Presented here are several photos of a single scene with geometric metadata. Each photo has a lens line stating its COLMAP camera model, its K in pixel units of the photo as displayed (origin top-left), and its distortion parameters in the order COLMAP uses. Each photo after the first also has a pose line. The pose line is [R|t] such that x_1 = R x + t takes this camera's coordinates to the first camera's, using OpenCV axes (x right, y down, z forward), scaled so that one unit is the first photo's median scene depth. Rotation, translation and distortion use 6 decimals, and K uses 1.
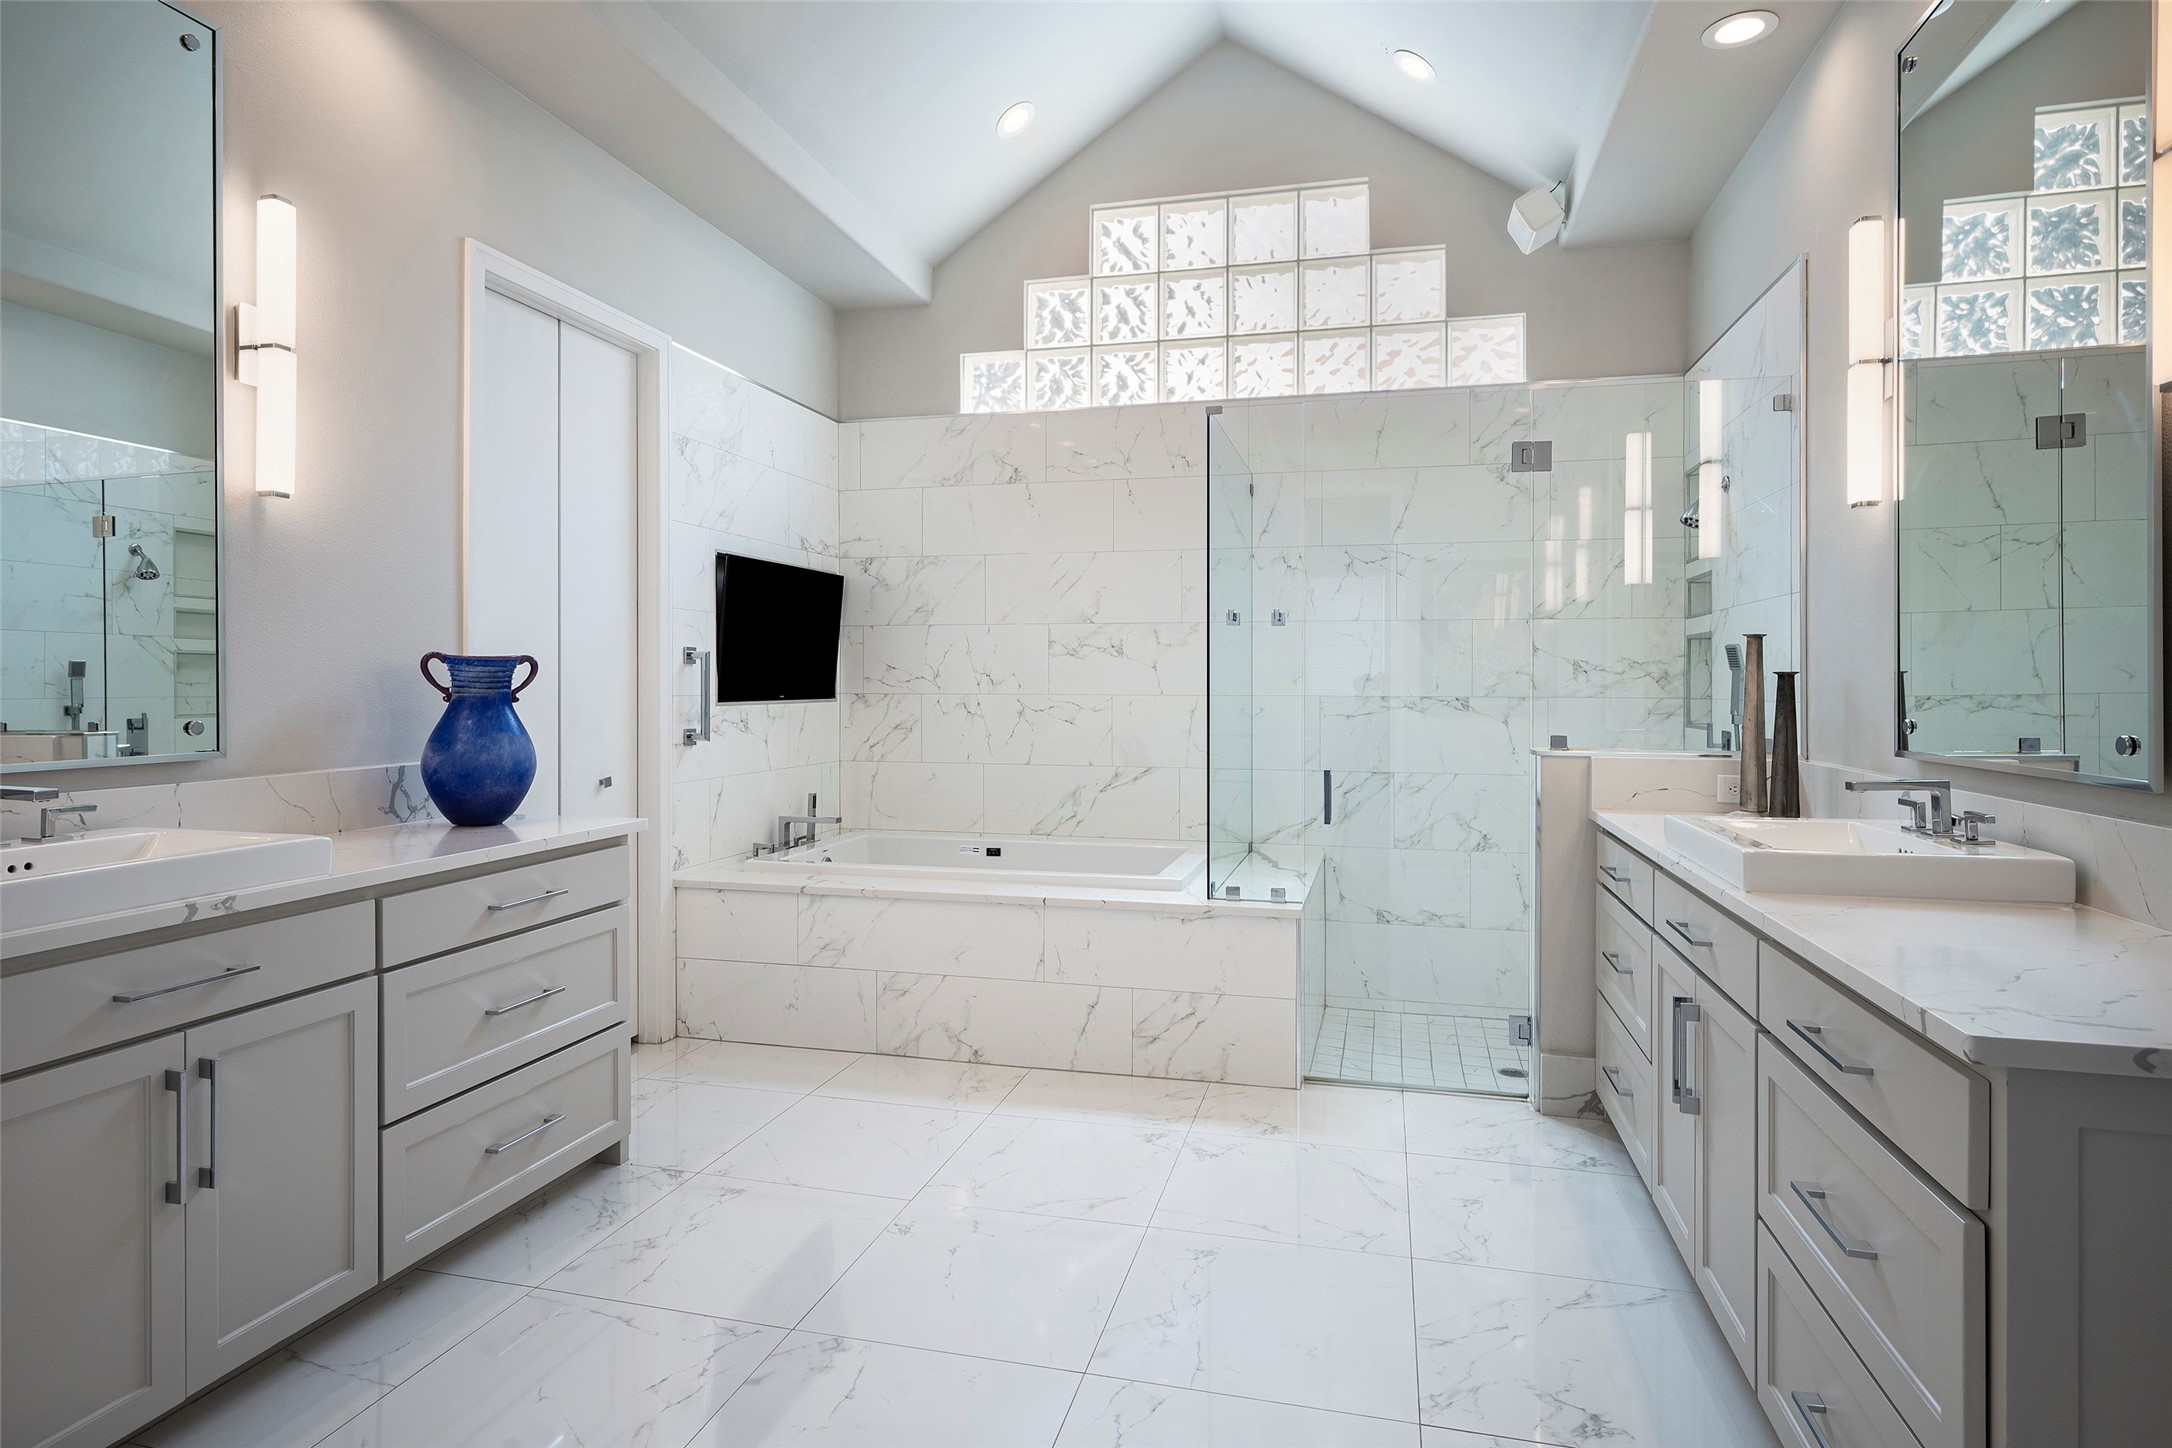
lens RADIAL K [[1159.1, 0, 1080.9], [0, 1159.1, 695.1], [0, 0, 1]] dist [0.000661, 0.001037]
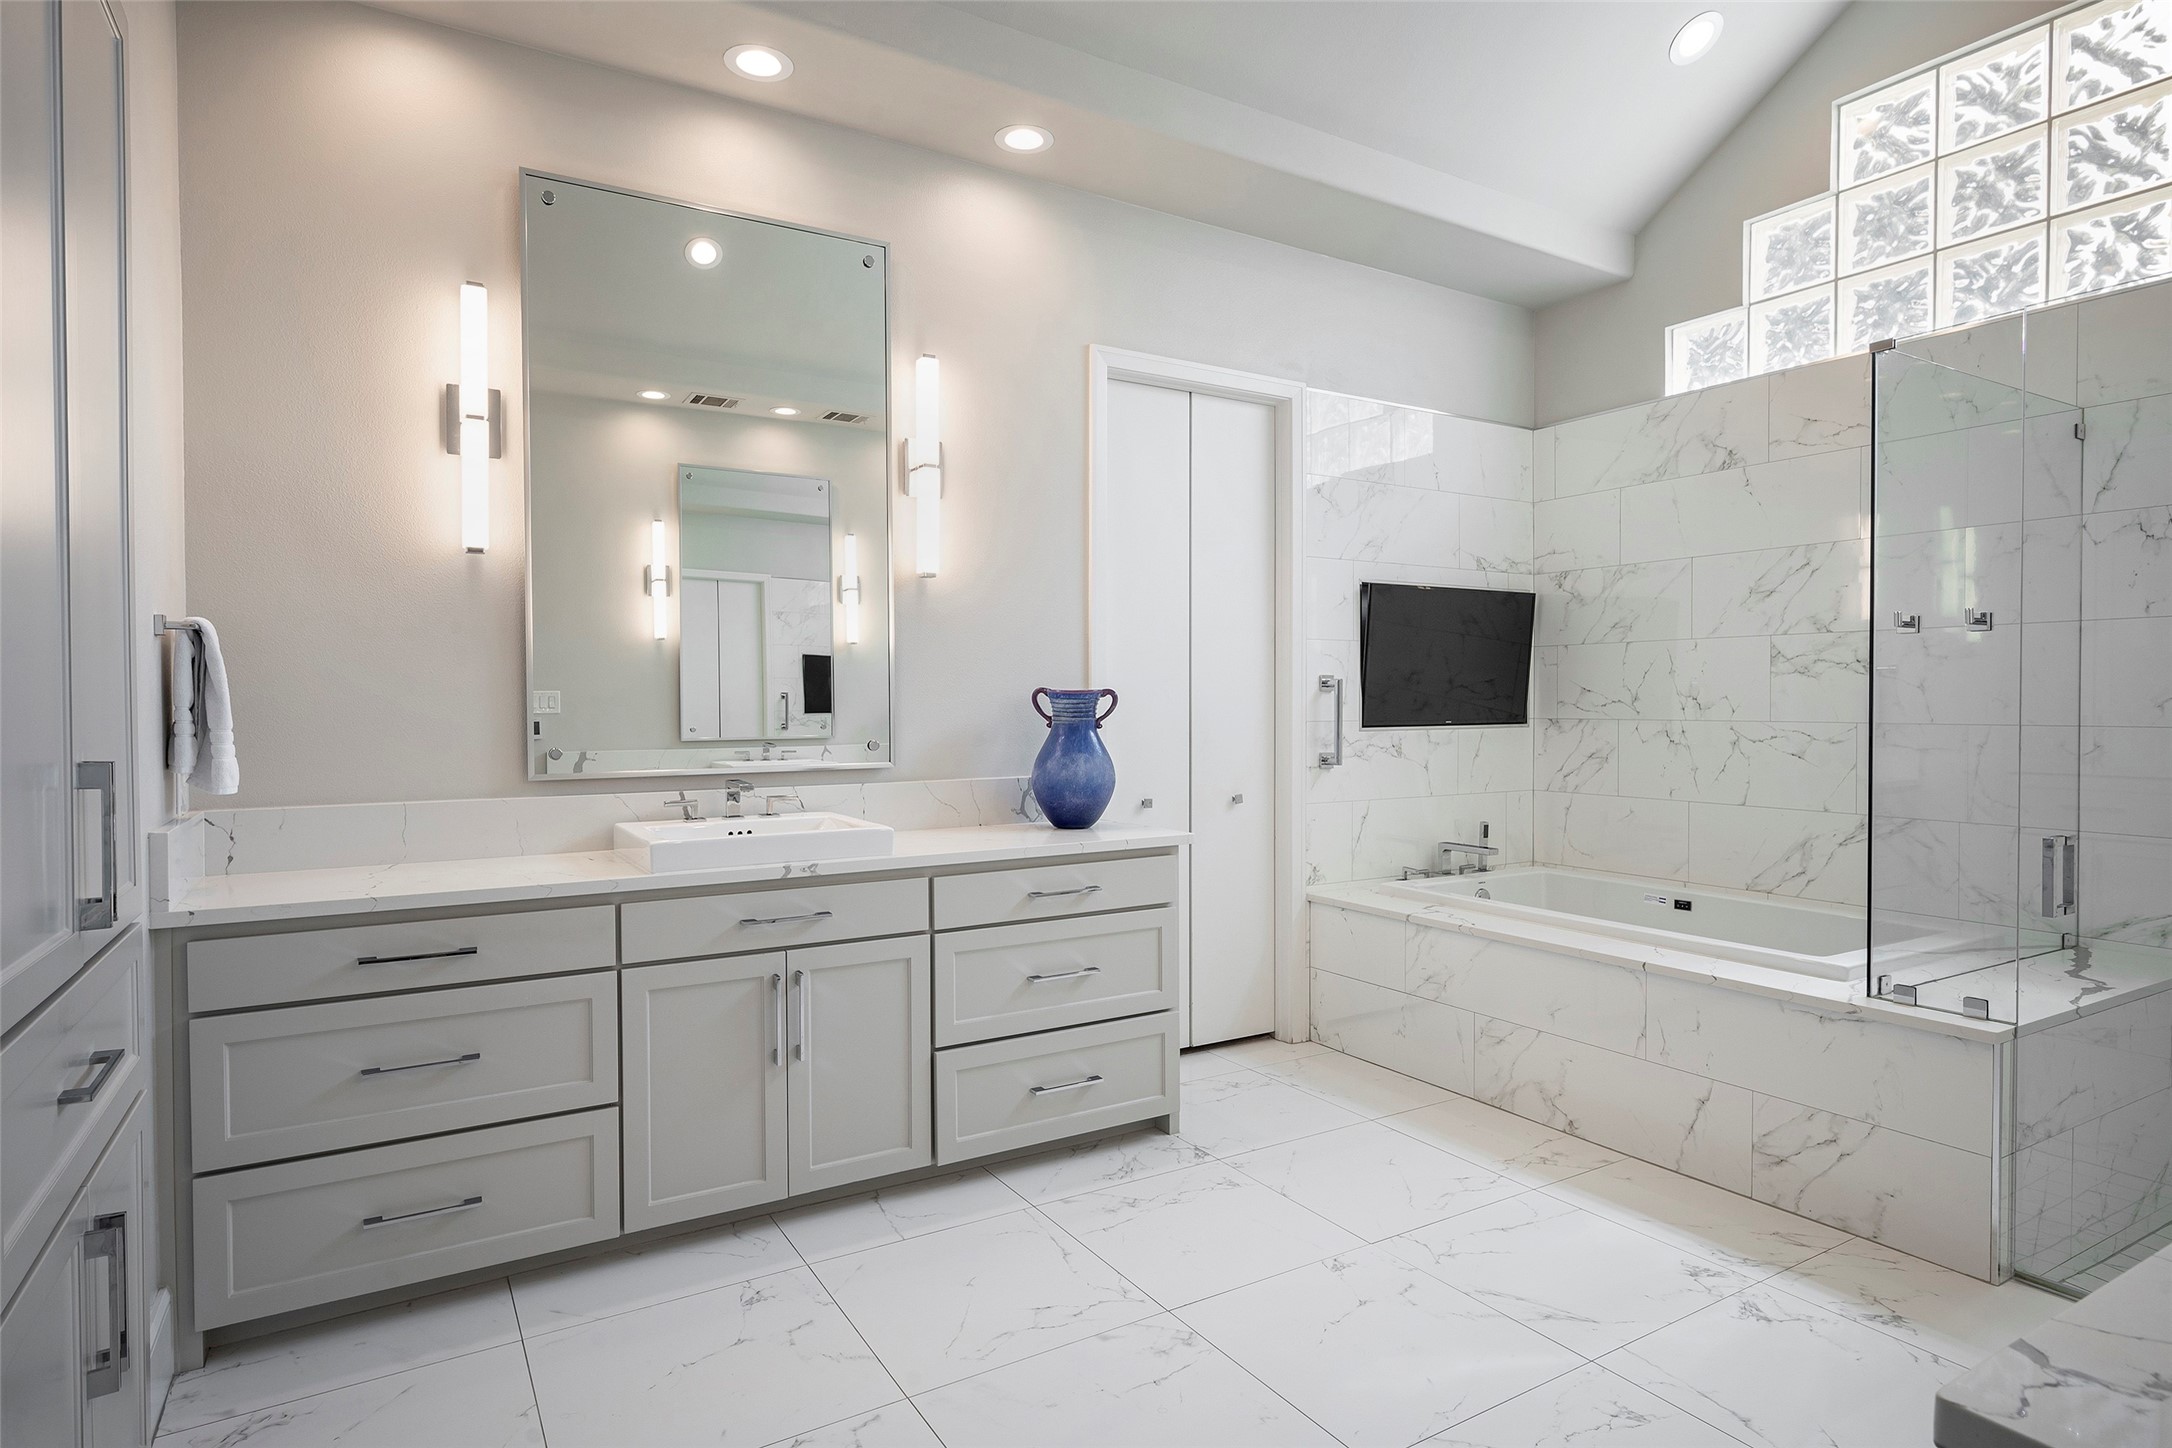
lens RADIAL K [[1157.6, 0, 1087.1], [0, 1157.6, 732.8], [0, 0, 1]] dist [0.000634, -0.000027]
pose [[0.717939, 0.015105, -0.695942, 0.250333], [-0.002579, 0.999815, 0.019041, -0.008952], [0.696101, -0.011875, 0.717845, 0.097428]]
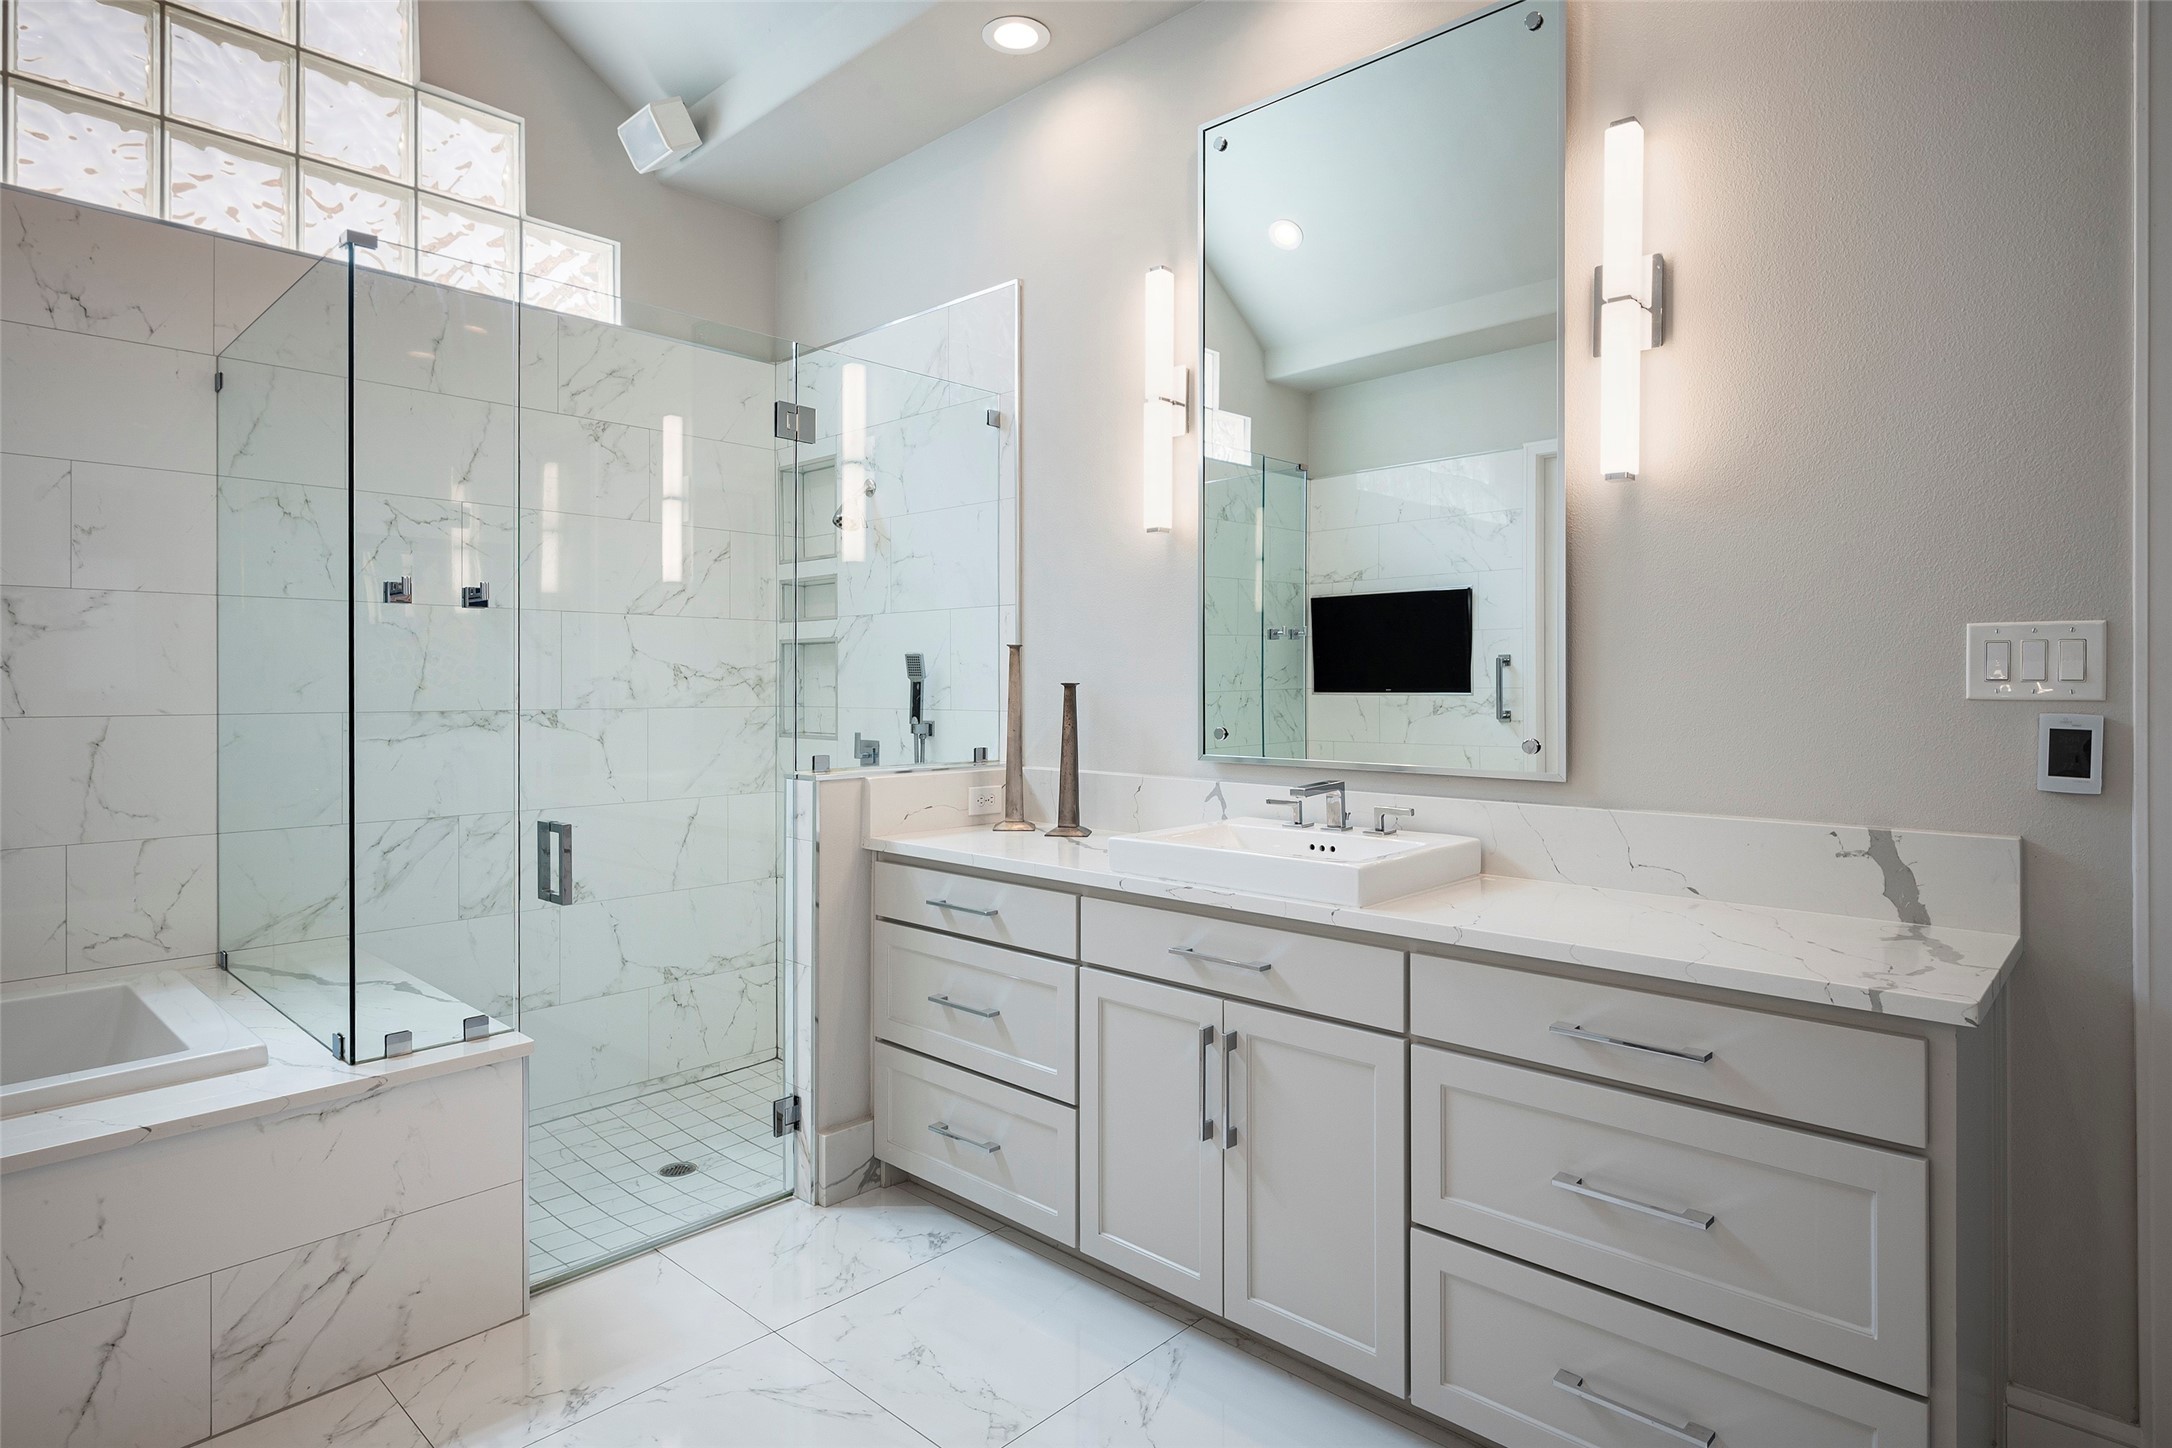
lens RADIAL K [[1169.9, 0, 1086.4], [0, 1169.9, 684.7], [0, 0, 1]] dist [-0.002100, 0.000738]
pose [[0.483270, -0.003485, 0.875464, -0.215192], [0.009415, 0.999955, -0.001217, -0.012585], [-0.875421, 0.008830, 0.483281, 0.358339]]
